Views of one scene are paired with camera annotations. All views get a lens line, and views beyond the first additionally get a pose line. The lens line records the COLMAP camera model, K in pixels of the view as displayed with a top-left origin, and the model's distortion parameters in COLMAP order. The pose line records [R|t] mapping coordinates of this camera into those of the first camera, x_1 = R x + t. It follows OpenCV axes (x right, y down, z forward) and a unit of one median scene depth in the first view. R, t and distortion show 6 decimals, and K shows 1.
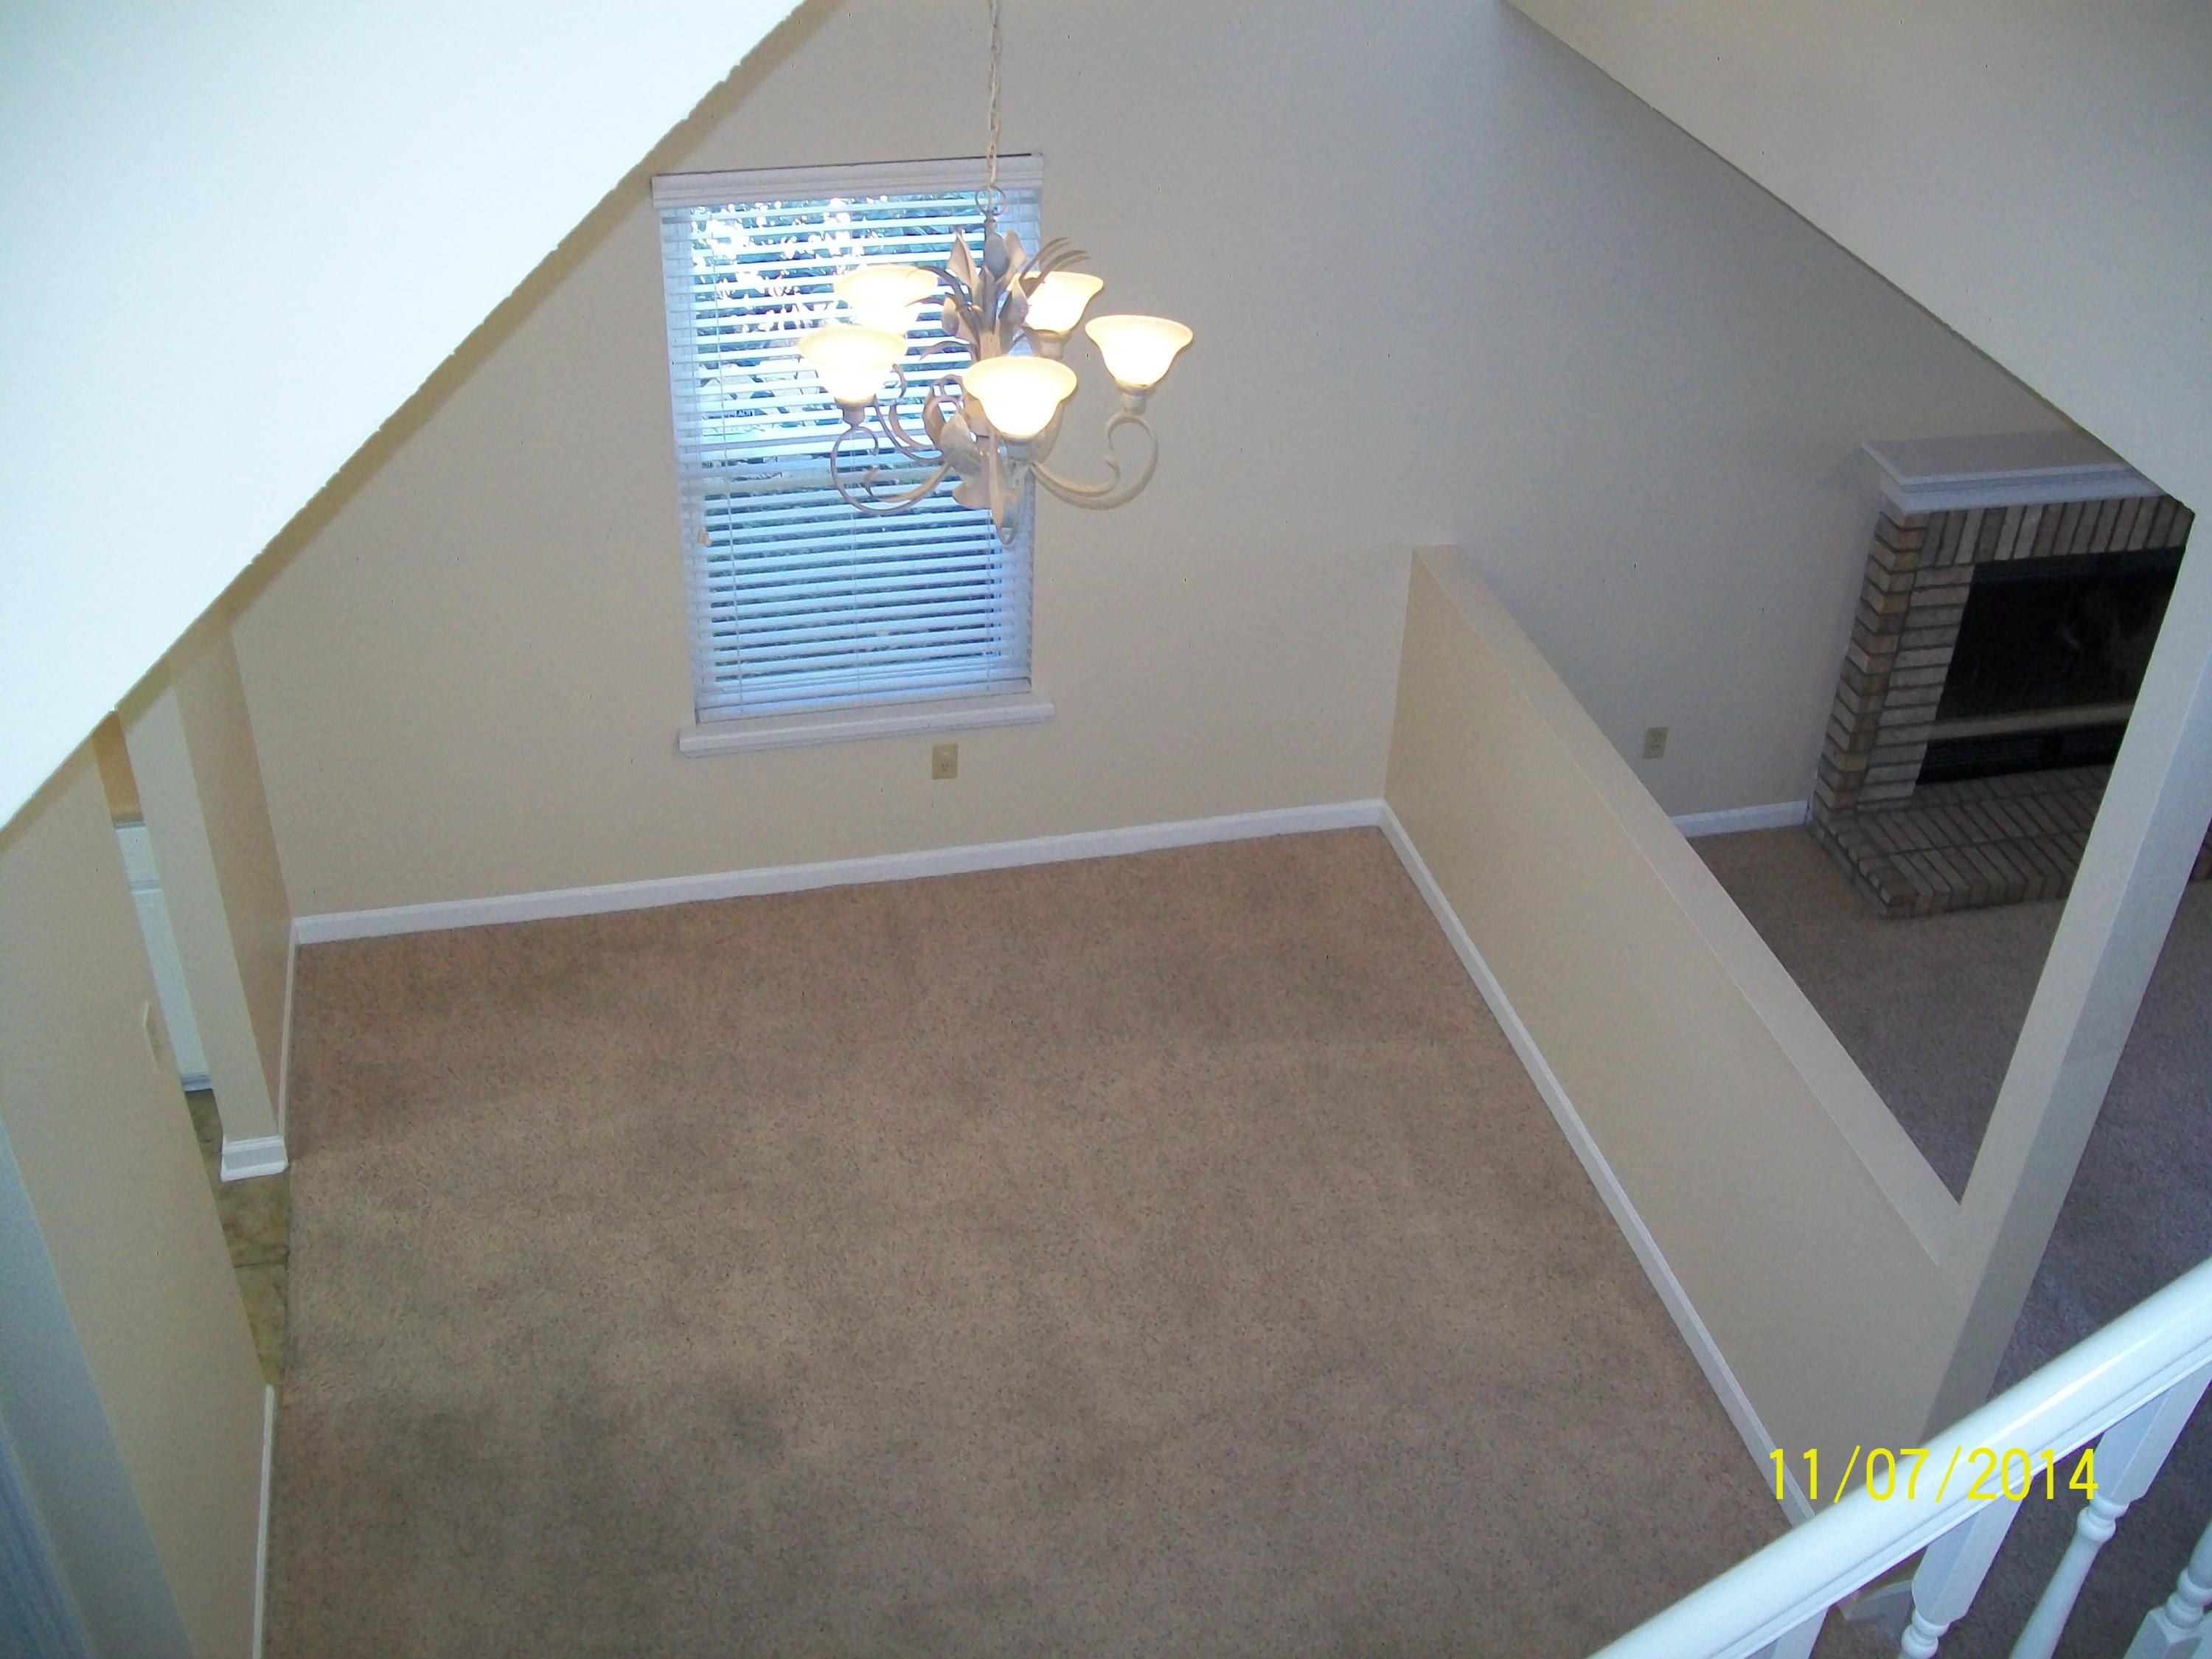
lens RADIAL K [[2284.8, 0, 1106.0], [0, 2284.8, 829.5], [0, 0, 1]] dist [-0.088963, -0.002898]
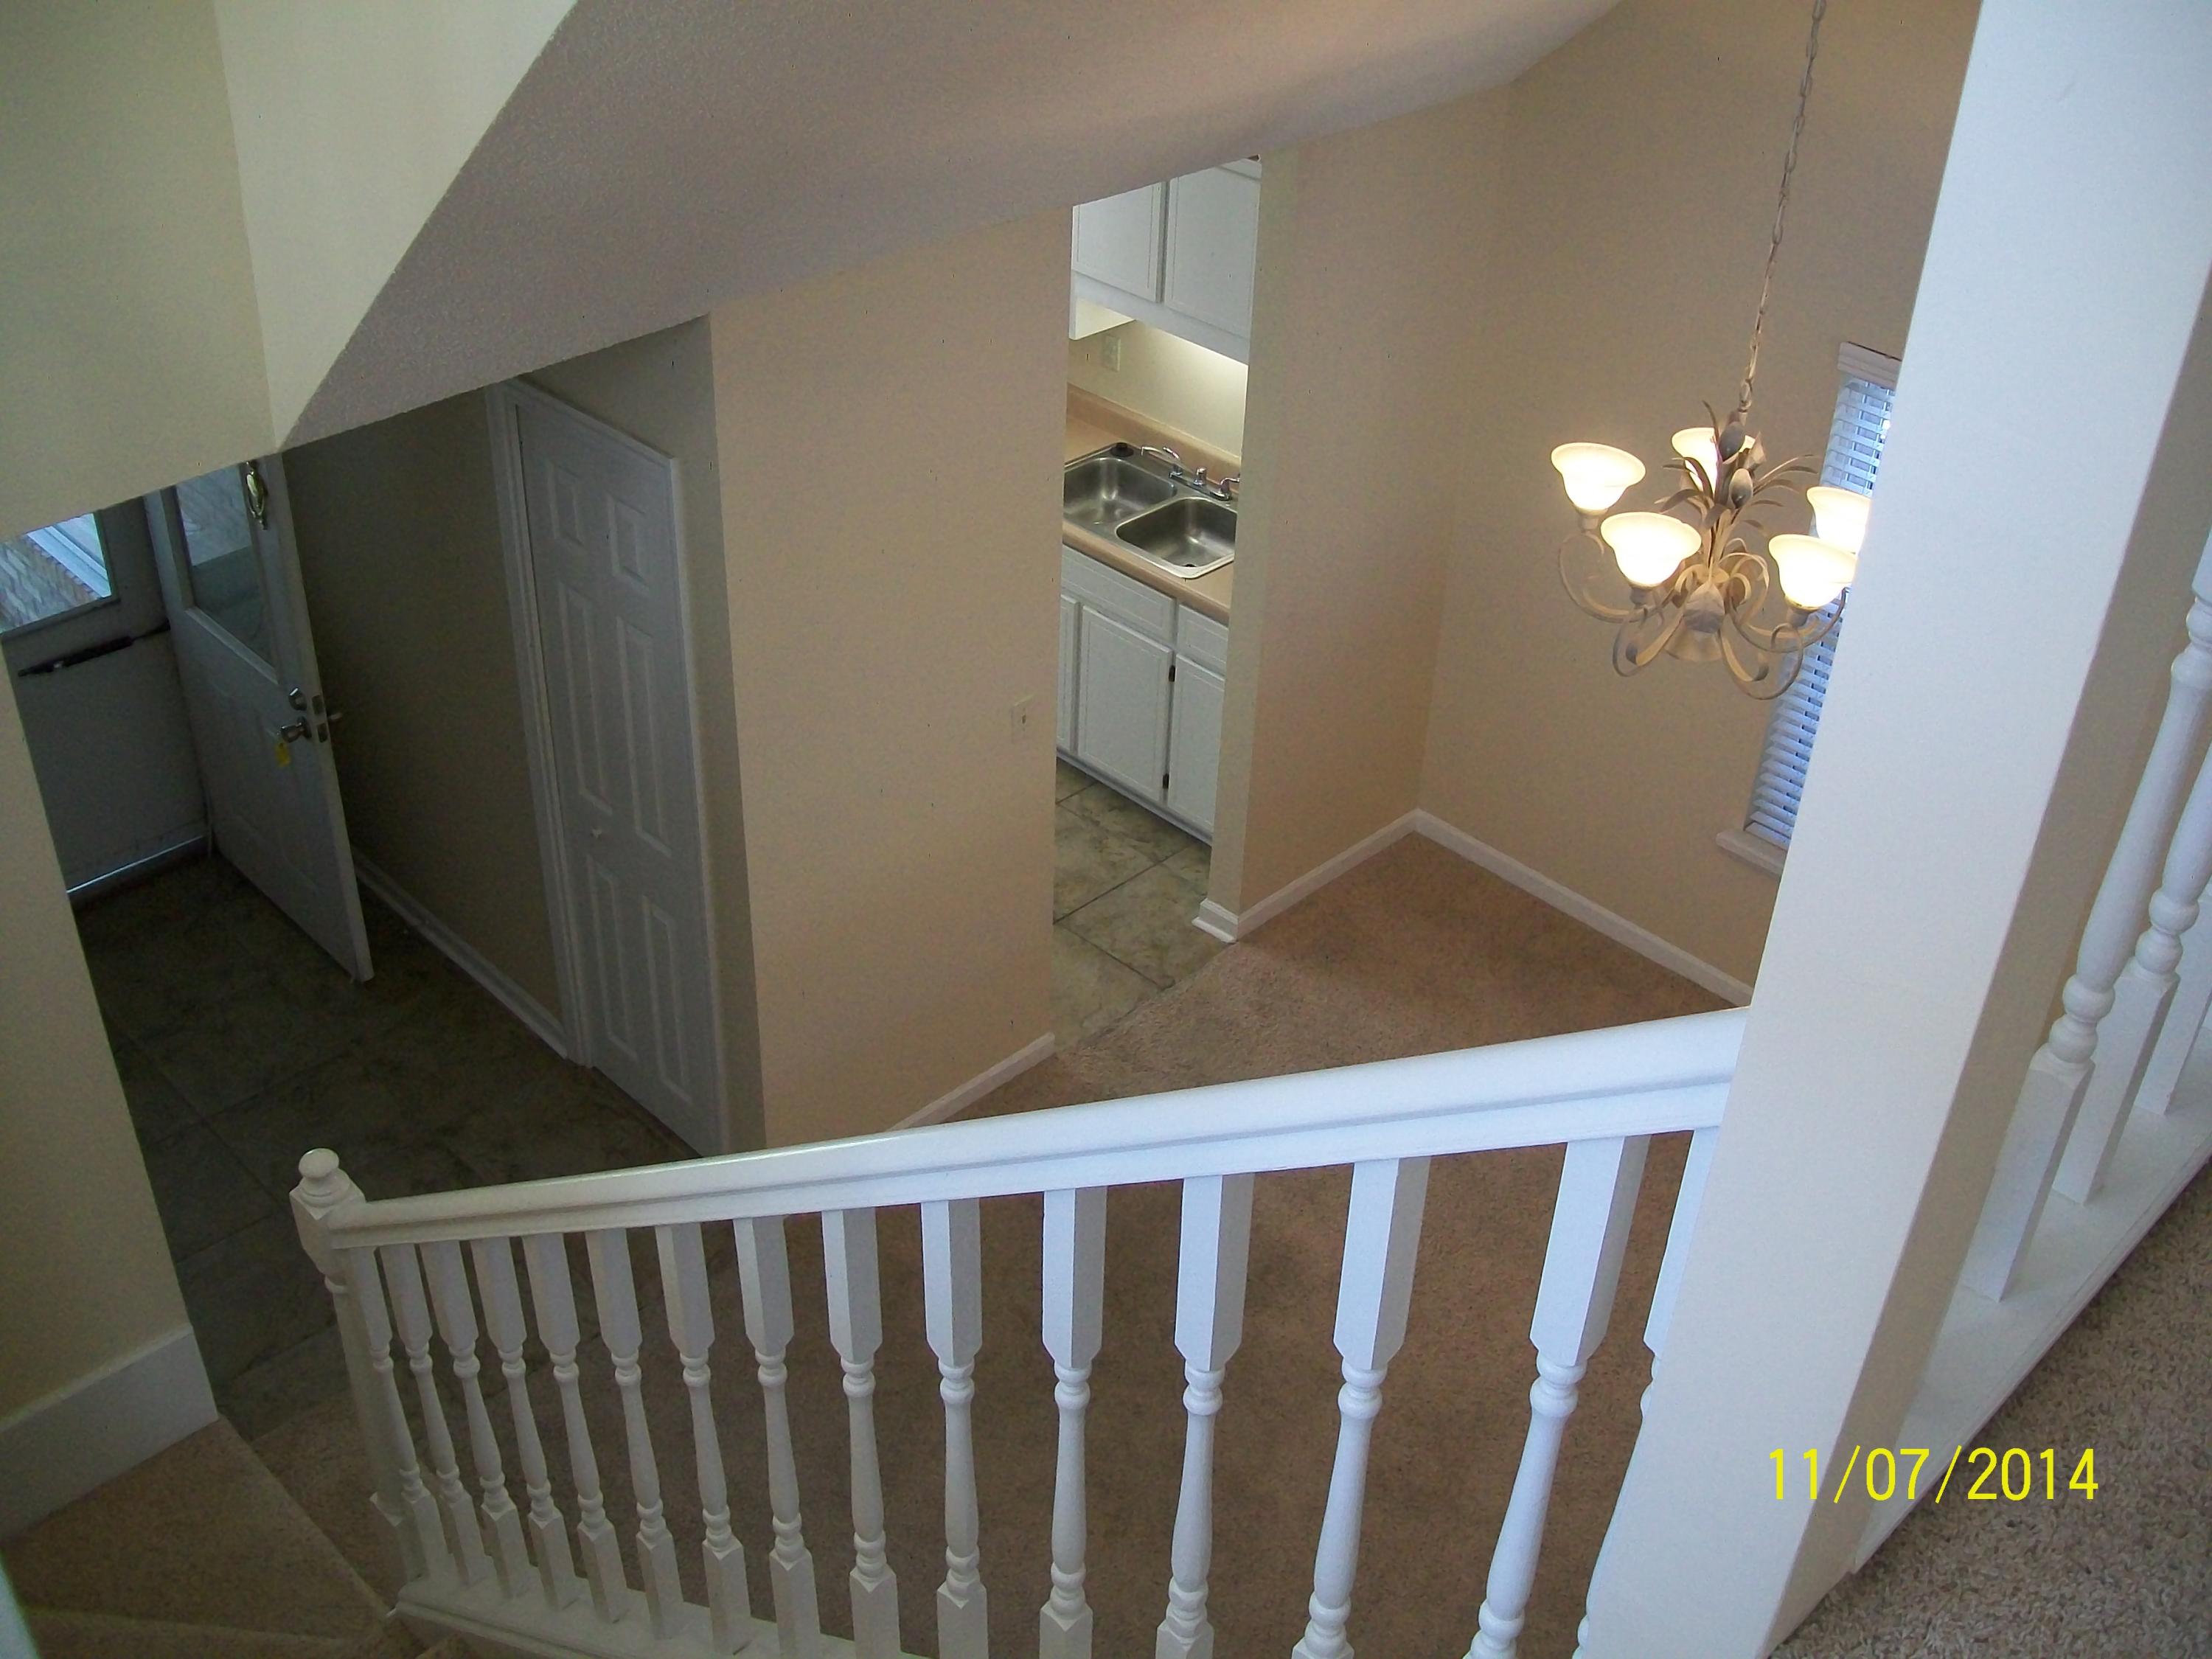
lens RADIAL K [[2284.8, 0, 1106.0], [0, 2284.8, 829.5], [0, 0, 1]] dist [-0.088963, -0.002898]
pose [[0.517521, 0.466500, -0.717321, 0.551437], [-0.503077, 0.844004, 0.185934, -0.119309], [0.692160, 0.264643, 0.671475, 0.089403]]
